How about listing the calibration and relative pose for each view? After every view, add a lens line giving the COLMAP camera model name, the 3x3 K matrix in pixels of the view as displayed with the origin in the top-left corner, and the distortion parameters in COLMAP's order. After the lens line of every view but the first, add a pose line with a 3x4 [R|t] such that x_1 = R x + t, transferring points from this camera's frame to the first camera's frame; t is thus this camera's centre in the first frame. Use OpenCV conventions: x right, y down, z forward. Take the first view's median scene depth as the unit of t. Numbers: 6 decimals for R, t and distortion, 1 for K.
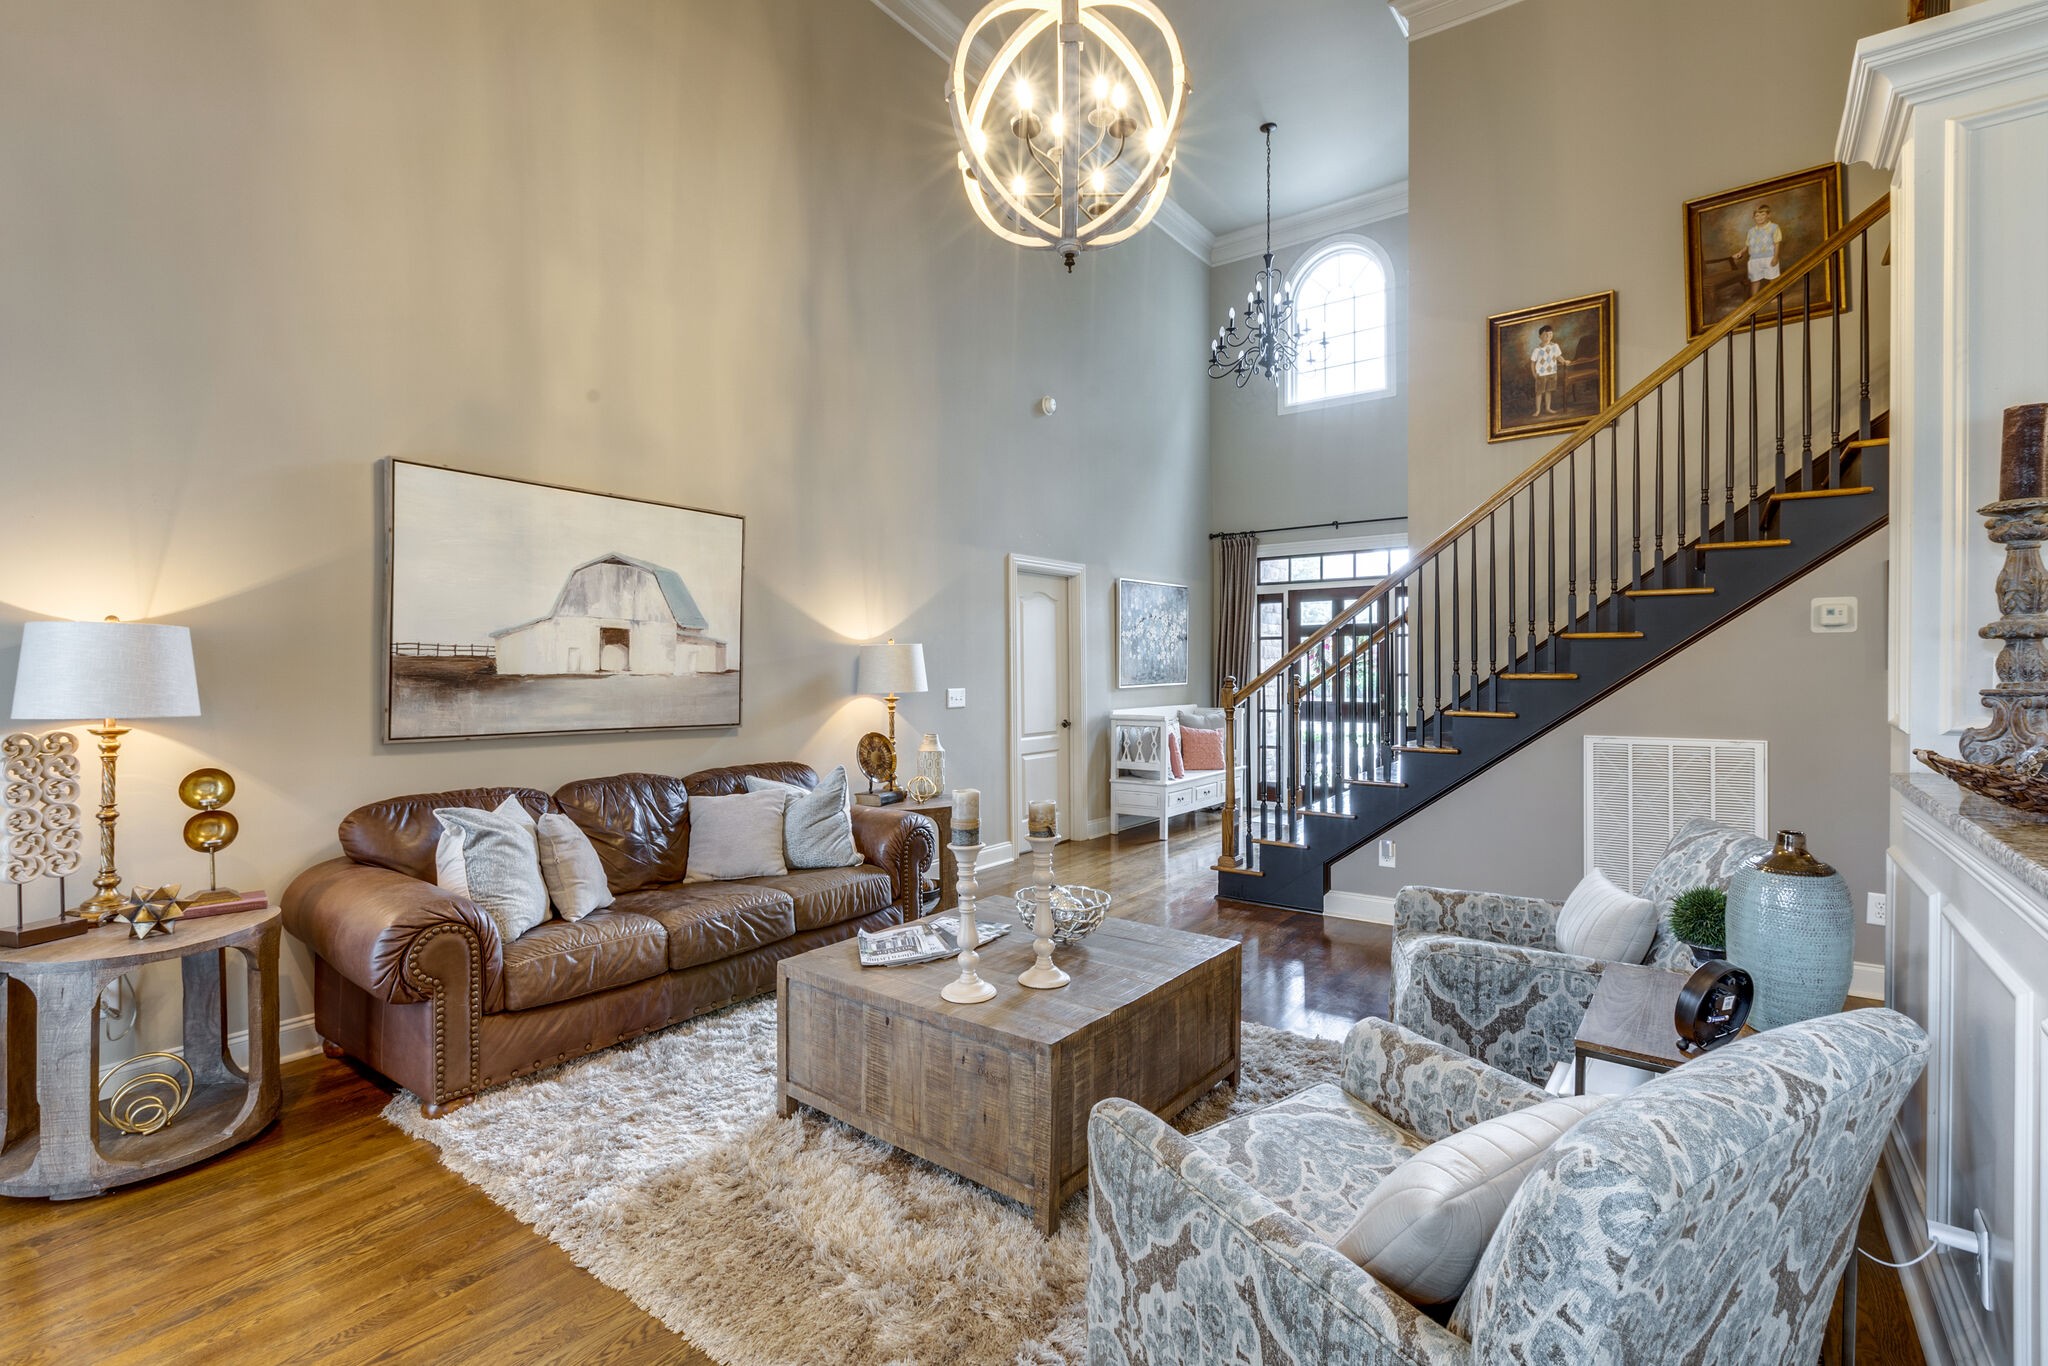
lens RADIAL K [[935.2, 0, 1020.2], [0, 935.2, 675.3], [0, 0, 1]] dist [0.007481, 0.001363]
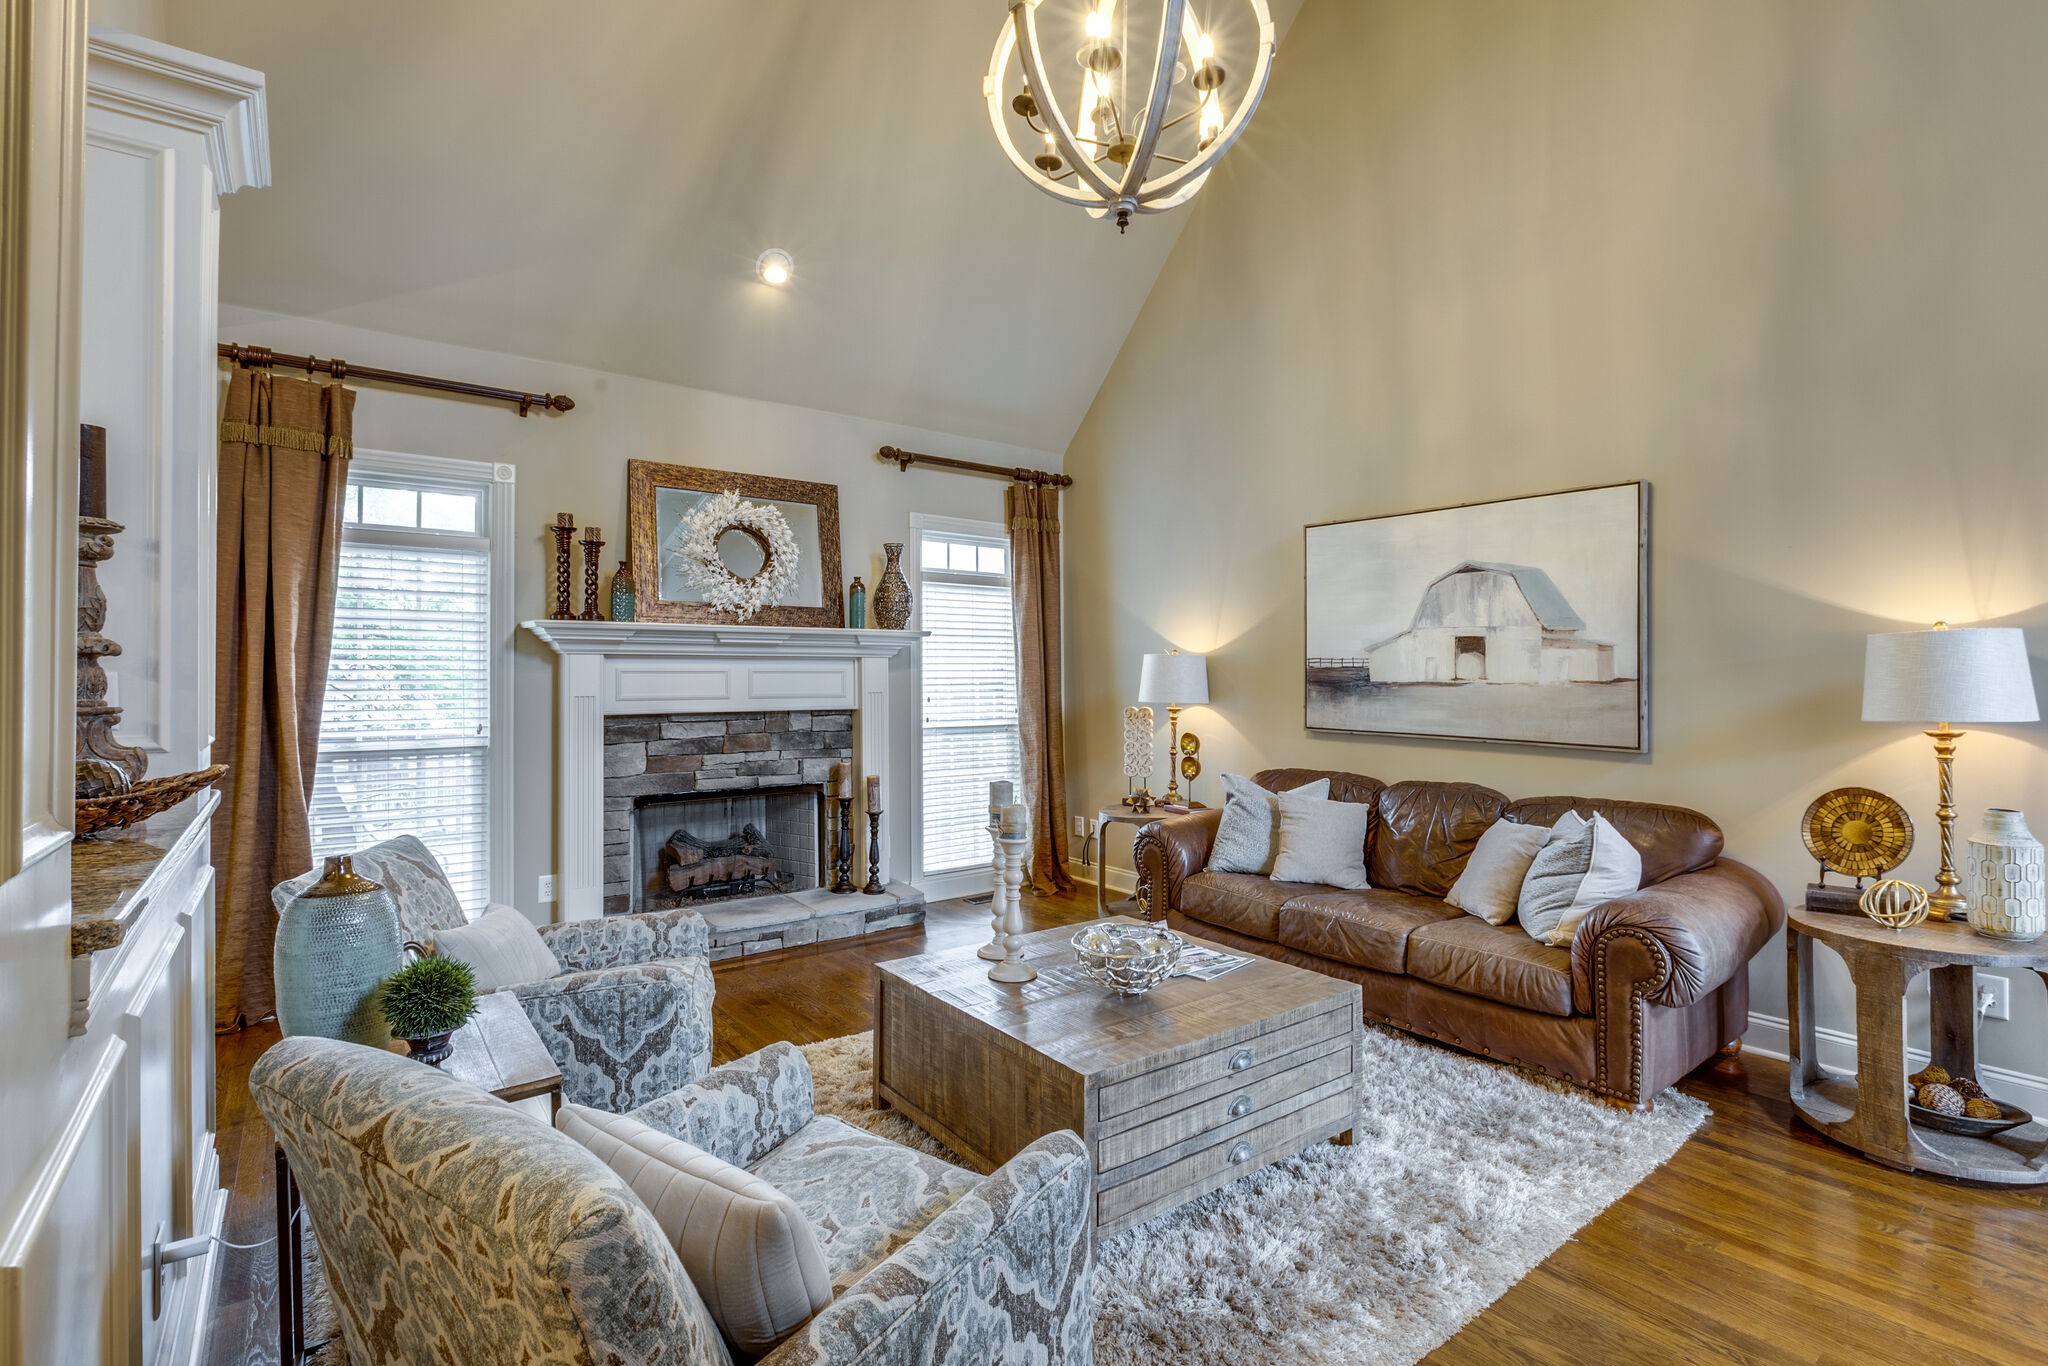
lens RADIAL K [[935.2, 0, 1034.2], [0, 935.2, 665.9], [0, 0, 1]] dist [0.007481, 0.001363]
pose [[-0.264925, -0.009950, -0.964218, 0.652731], [-0.004412, 0.999949, -0.009106, -0.007601], [0.964259, 0.001842, -0.264955, 0.815809]]
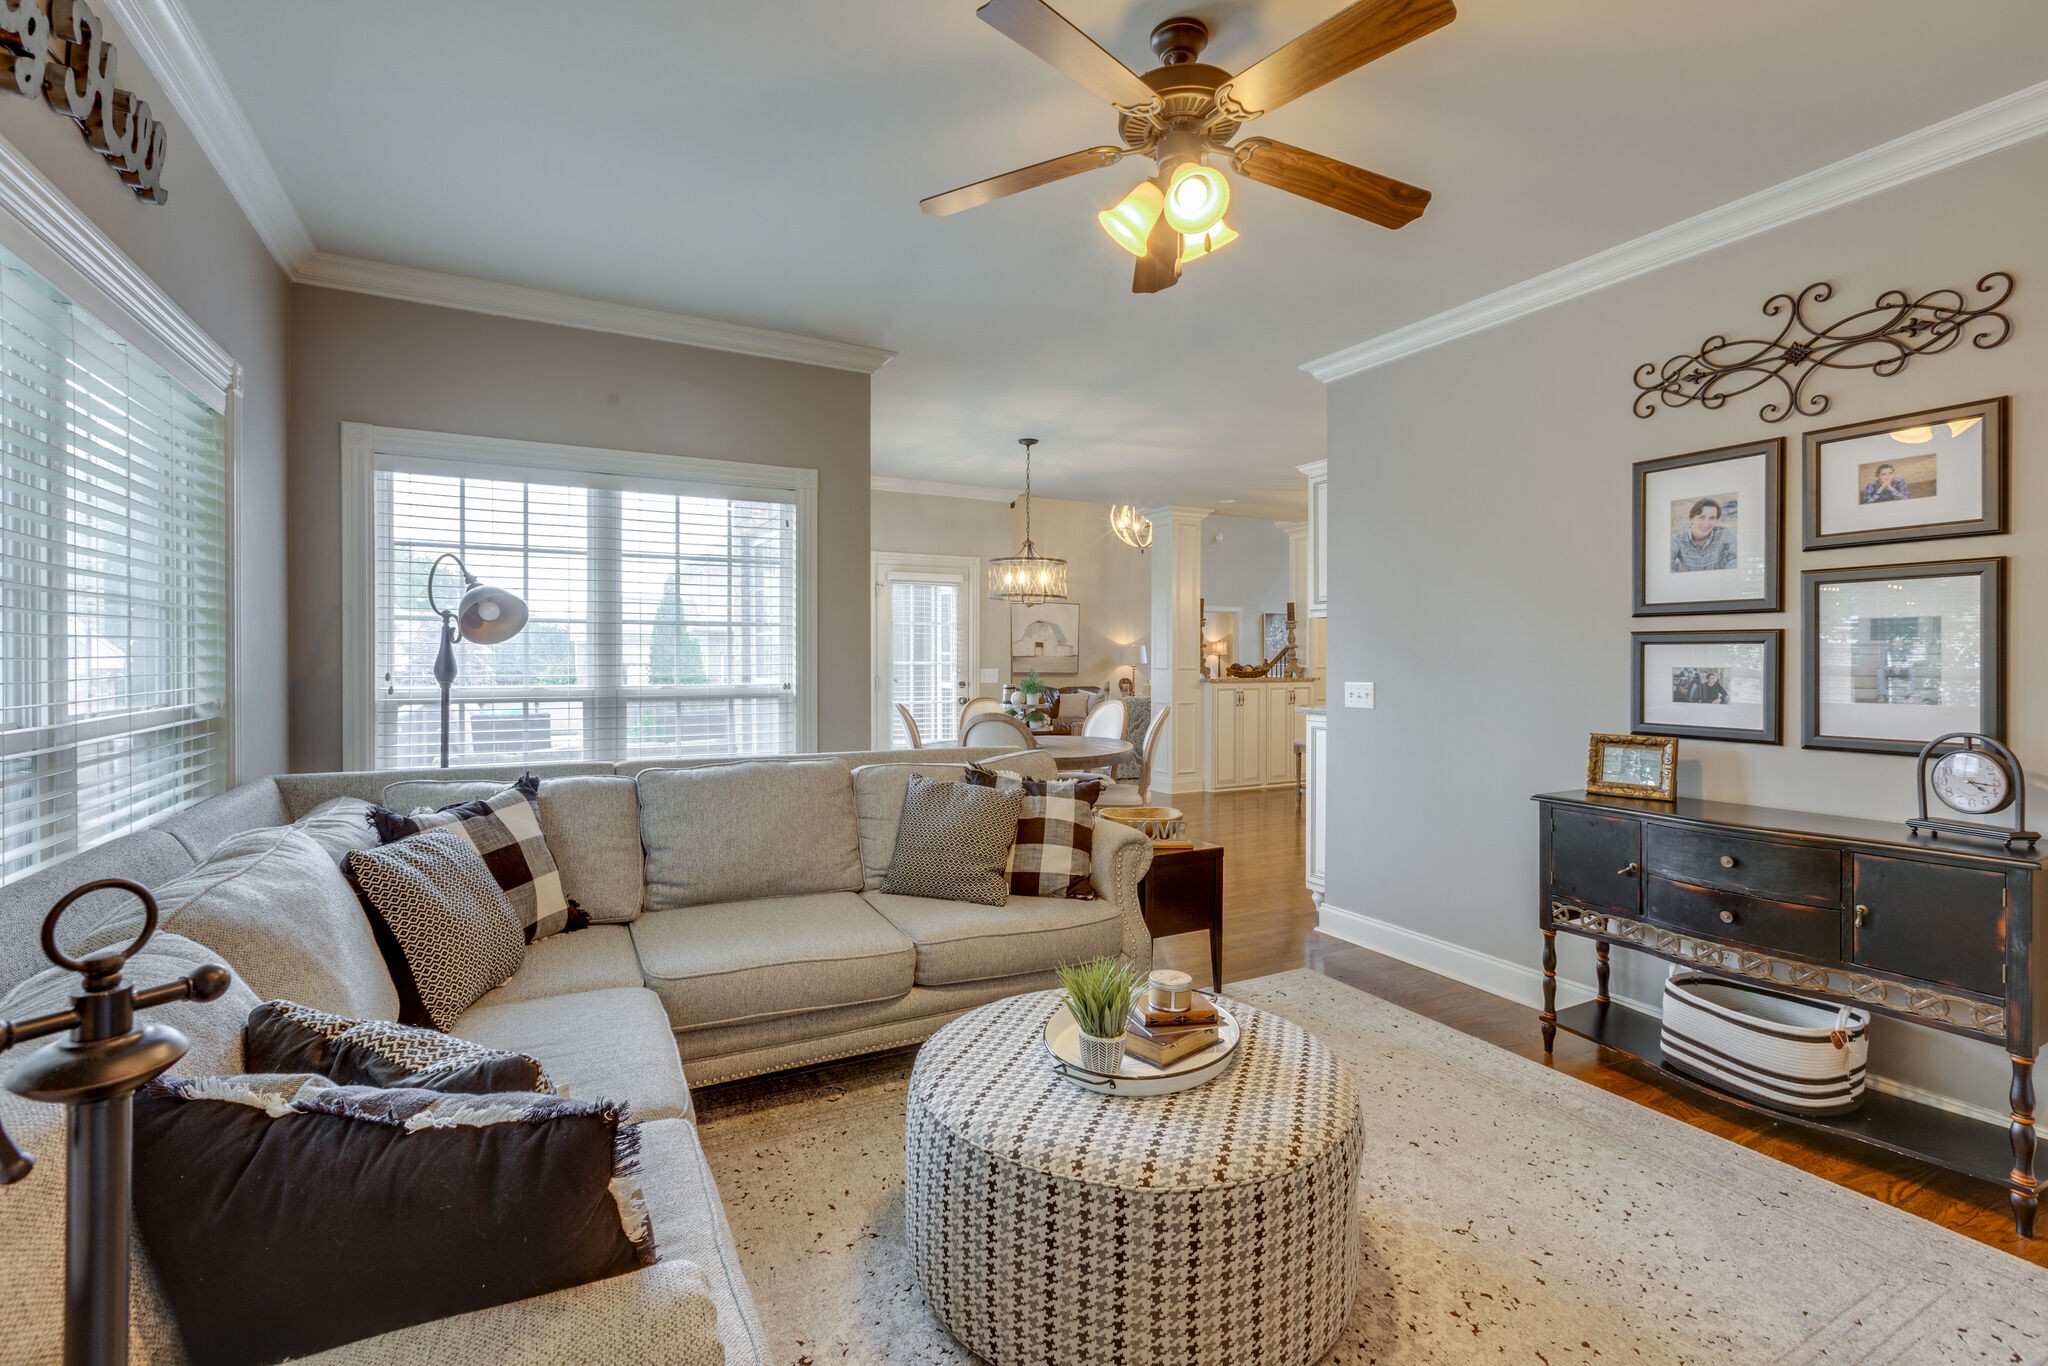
lens RADIAL K [[935.2, 0, 1024.9], [0, 935.2, 671.5], [0, 0, 1]] dist [0.007481, 0.001363]
pose [[0.903055, 0.001504, -0.429523, 0.935375], [-0.002403, 0.999996, -0.001552, 0.058132], [0.429519, 0.002434, 0.903055, -1.994012]]
